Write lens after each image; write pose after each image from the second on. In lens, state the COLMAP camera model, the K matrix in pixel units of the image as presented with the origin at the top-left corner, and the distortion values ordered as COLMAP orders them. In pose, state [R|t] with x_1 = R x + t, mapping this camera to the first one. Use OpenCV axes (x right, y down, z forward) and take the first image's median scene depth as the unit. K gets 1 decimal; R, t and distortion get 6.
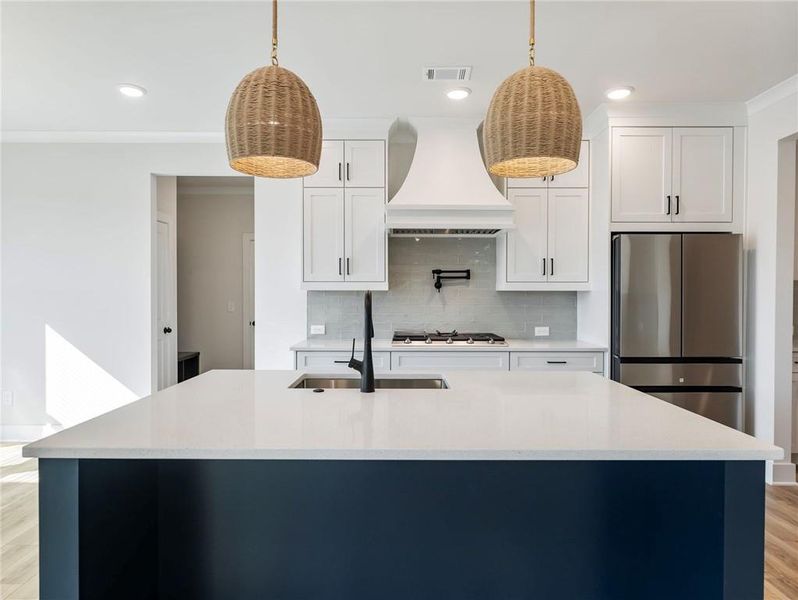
lens RADIAL K [[492.4, 0, 387.4], [0, 492.4, 320.7], [0, 0, 1]] dist [-0.009629, 0.002612]
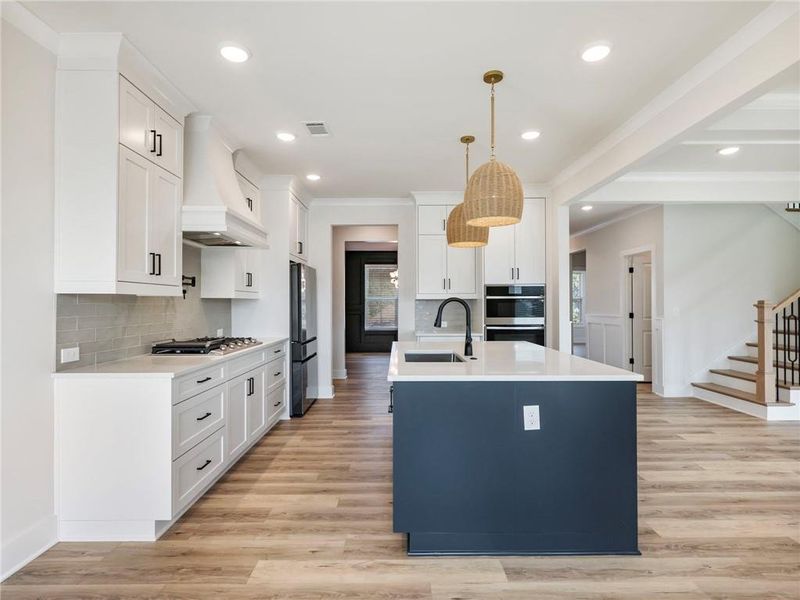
lens RADIAL K [[414.5, 0, 399.0], [0, 414.5, 301.8], [0, 0, 1]] dist [0.000153, -0.000462]
pose [[-0.023635, 0.002579, 0.999717, -0.816438], [0.054862, 0.998493, -0.001279, -0.032289], [-0.998214, 0.054816, -0.023741, 0.695899]]
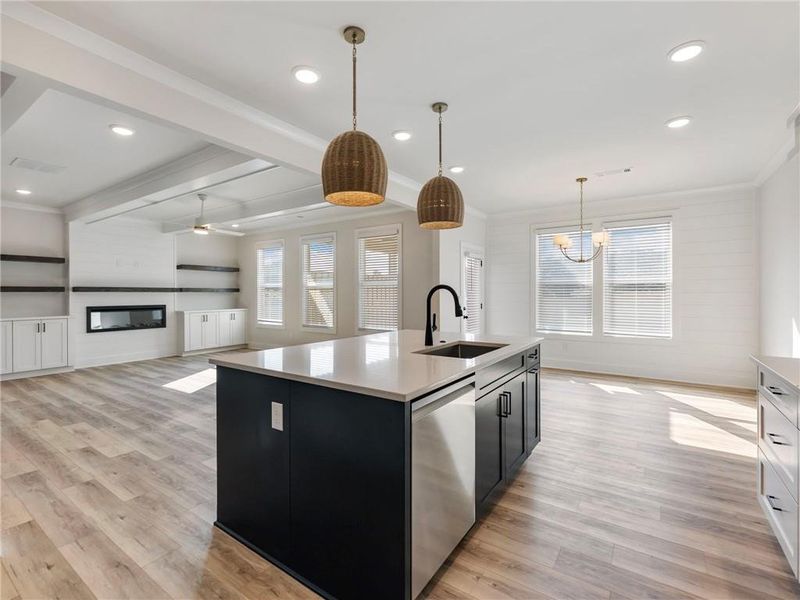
lens RADIAL K [[367.6, 0, 395.0], [0, 367.6, 294.3], [0, 0, 1]] dist [-0.002313, 0.000156]
pose [[-0.551098, -0.000541, -0.834440, 0.570088], [-0.042613, 0.998713, 0.027496, -0.031832], [0.833352, 0.050711, -0.550412, 0.856070]]
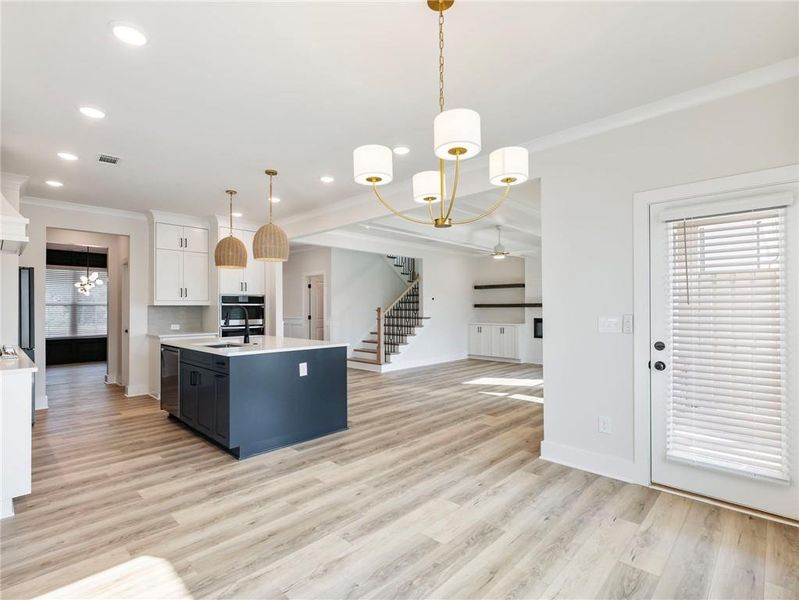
lens RADIAL K [[394.9, 0, 397.6], [0, 394.9, 305.2], [0, 0, 1]] dist [0.002735, -0.001708]
pose [[-0.734944, 0.006087, 0.678101, -1.135181], [0.036892, 0.998838, 0.031018, -0.054068], [-0.677124, 0.047813, -0.734314, 1.096722]]
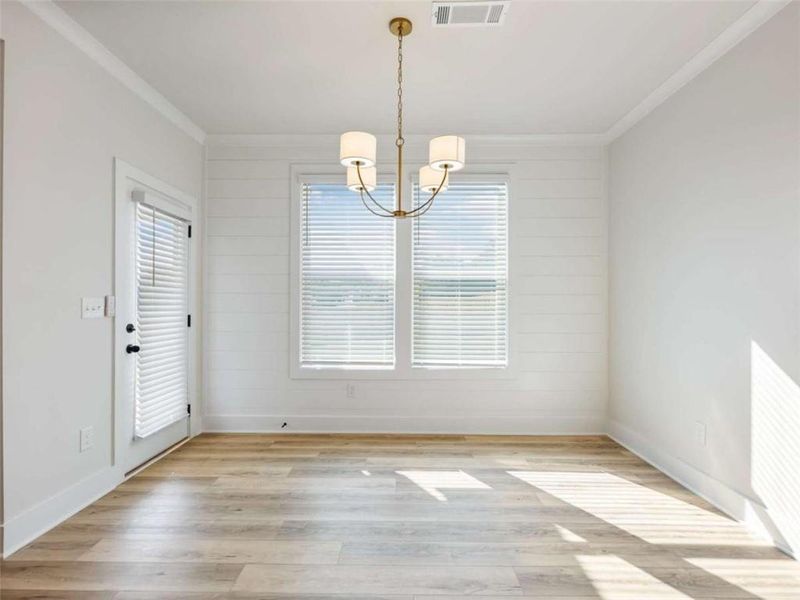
lens RADIAL K [[395.4, 0, 396.5], [0, 395.4, 301.8], [0, 0, 1]] dist [0.002735, -0.001708]
pose [[0.008532, -0.010030, -0.999913, -0.251443], [-0.053838, 0.998495, -0.010475, -0.002703], [0.998513, 0.053923, 0.007980, 0.691018]]
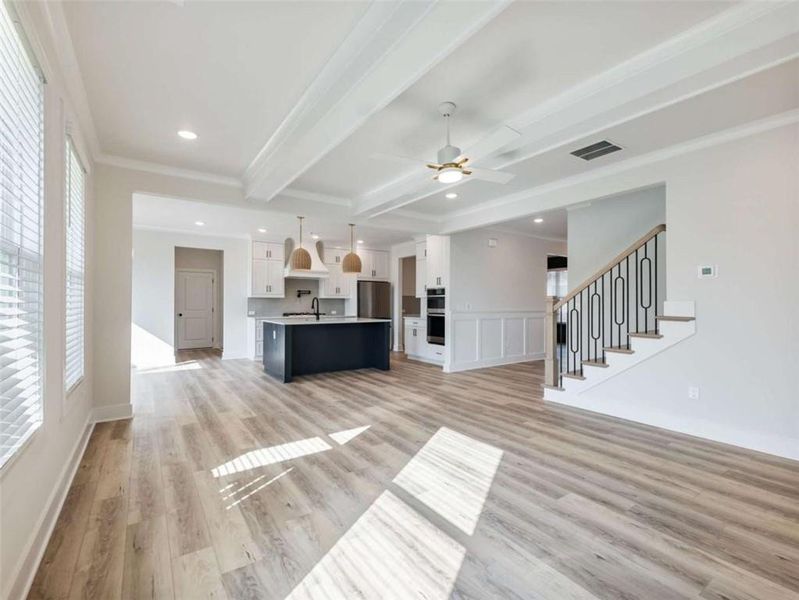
lens RADIAL K [[367.1, 0, 400.8], [0, 367.1, 304.0], [0, 0, 1]] dist [-0.002313, 0.000156]
pose [[0.807169, -0.004034, 0.590306, -0.755147], [0.032934, 0.998727, -0.038207, 0.080886], [-0.589401, 0.050281, 0.806275, -1.143533]]
